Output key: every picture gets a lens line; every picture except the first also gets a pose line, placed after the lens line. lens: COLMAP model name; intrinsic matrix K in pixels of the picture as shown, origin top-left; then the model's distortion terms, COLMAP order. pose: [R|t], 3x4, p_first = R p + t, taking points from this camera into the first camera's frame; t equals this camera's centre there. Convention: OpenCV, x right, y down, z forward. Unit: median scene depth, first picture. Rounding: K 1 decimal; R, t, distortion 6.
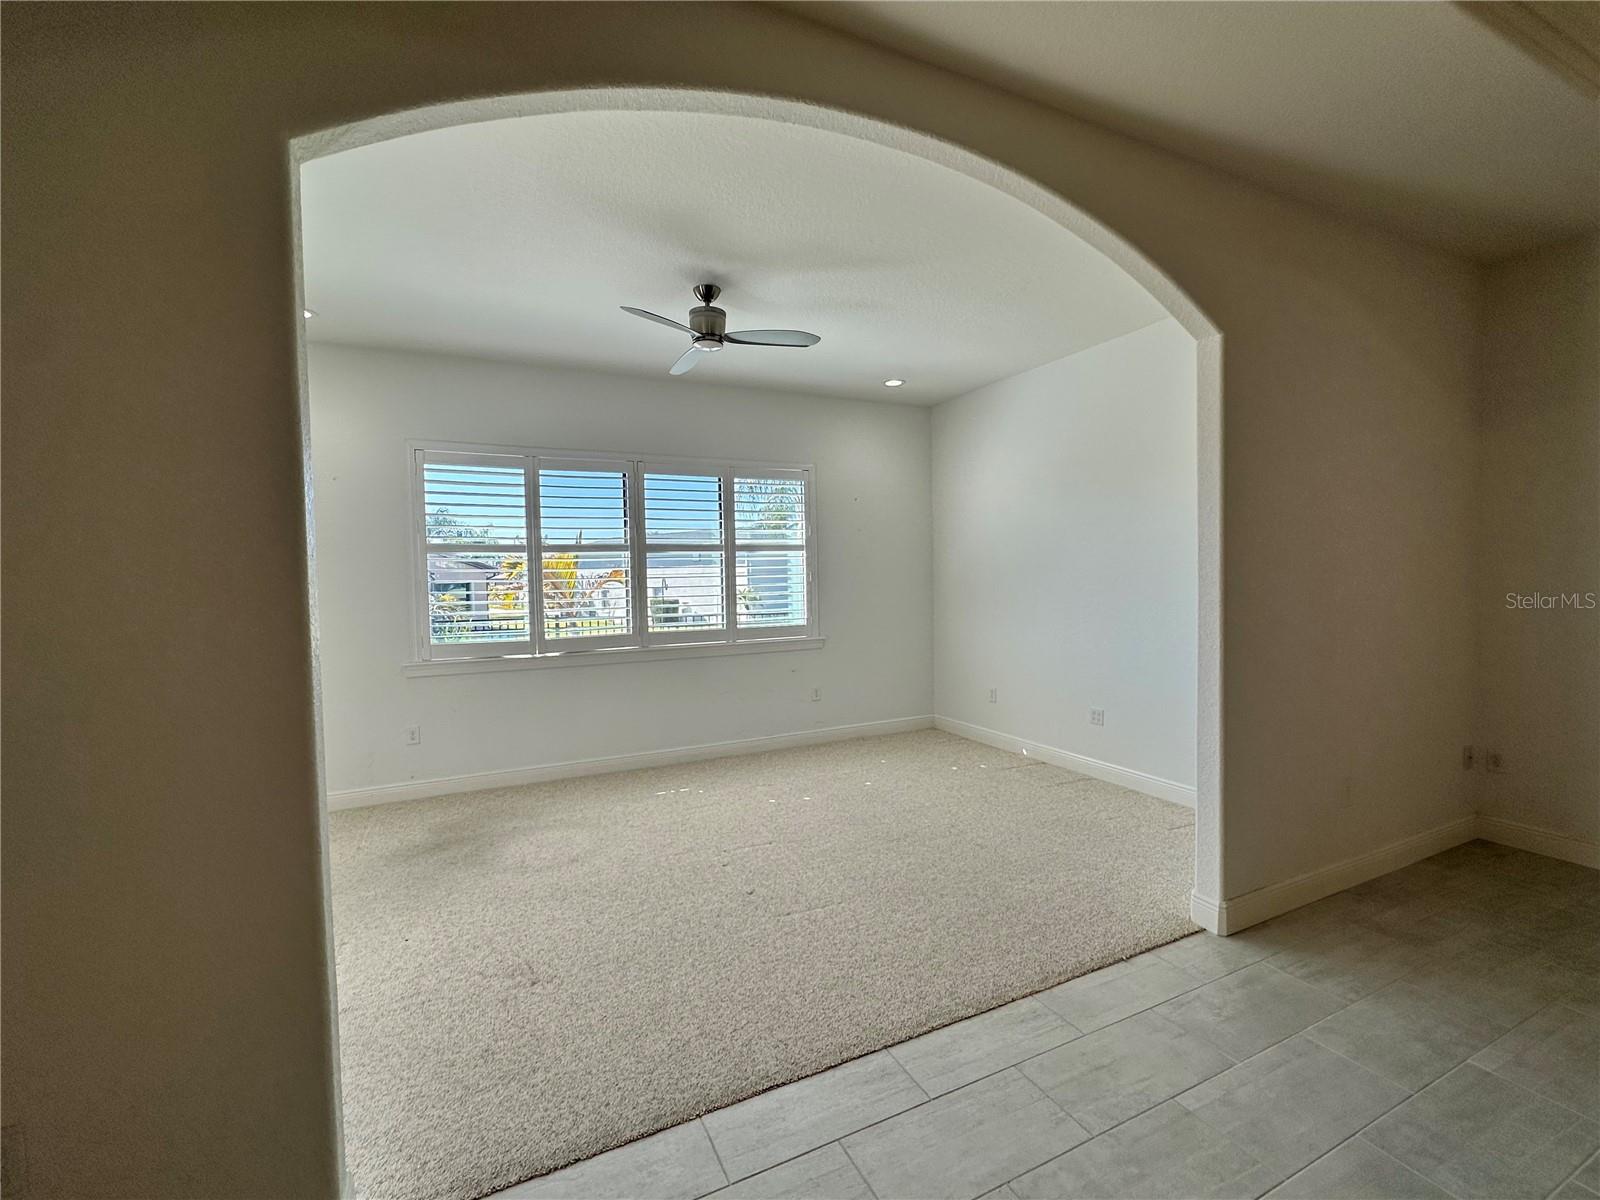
lens RADIAL K [[691.9, 0, 800.0], [0, 691.9, 600.0], [0, 0, 1]] dist [-0.007743, 0.000084]
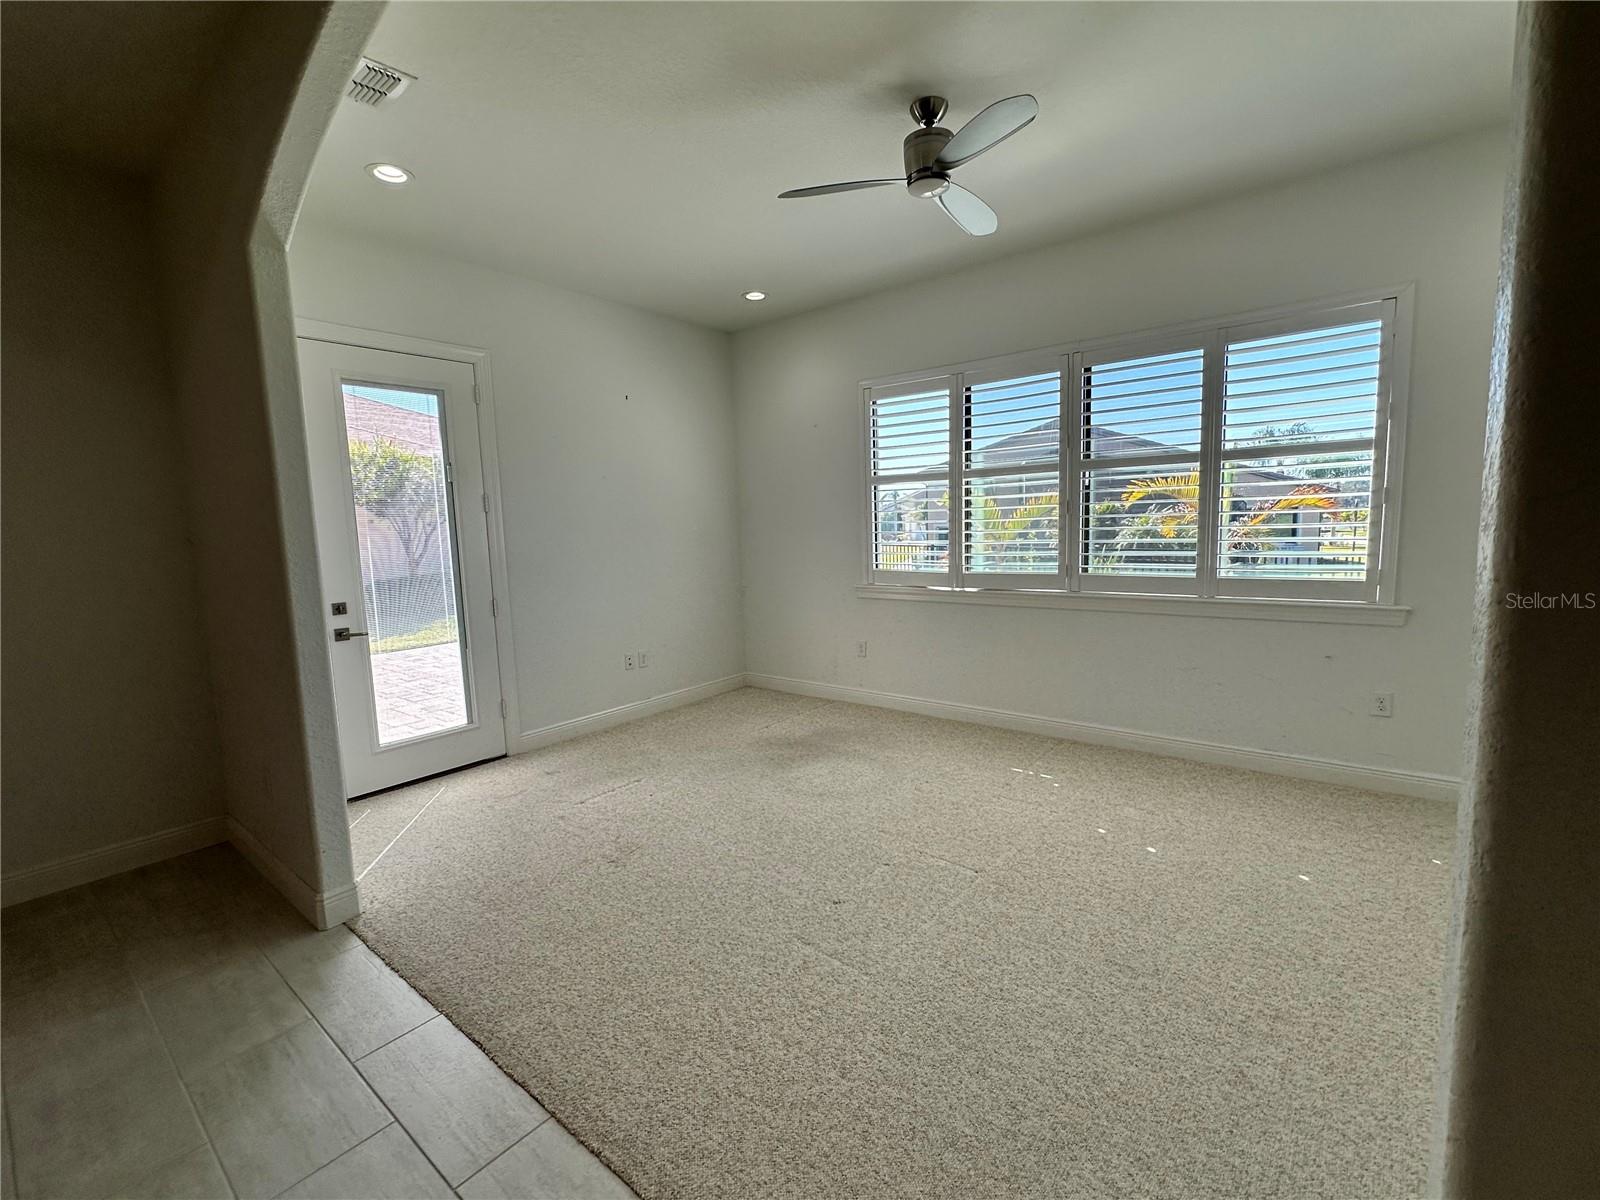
lens RADIAL K [[691.9, 0, 800.0], [0, 691.9, 600.0], [0, 0, 1]] dist [-0.007743, 0.000084]
pose [[0.435768, 0.107347, -0.893635, 0.385053], [-0.011626, 0.993451, 0.113667, -0.010366], [0.899984, -0.039143, 0.434162, 0.408856]]
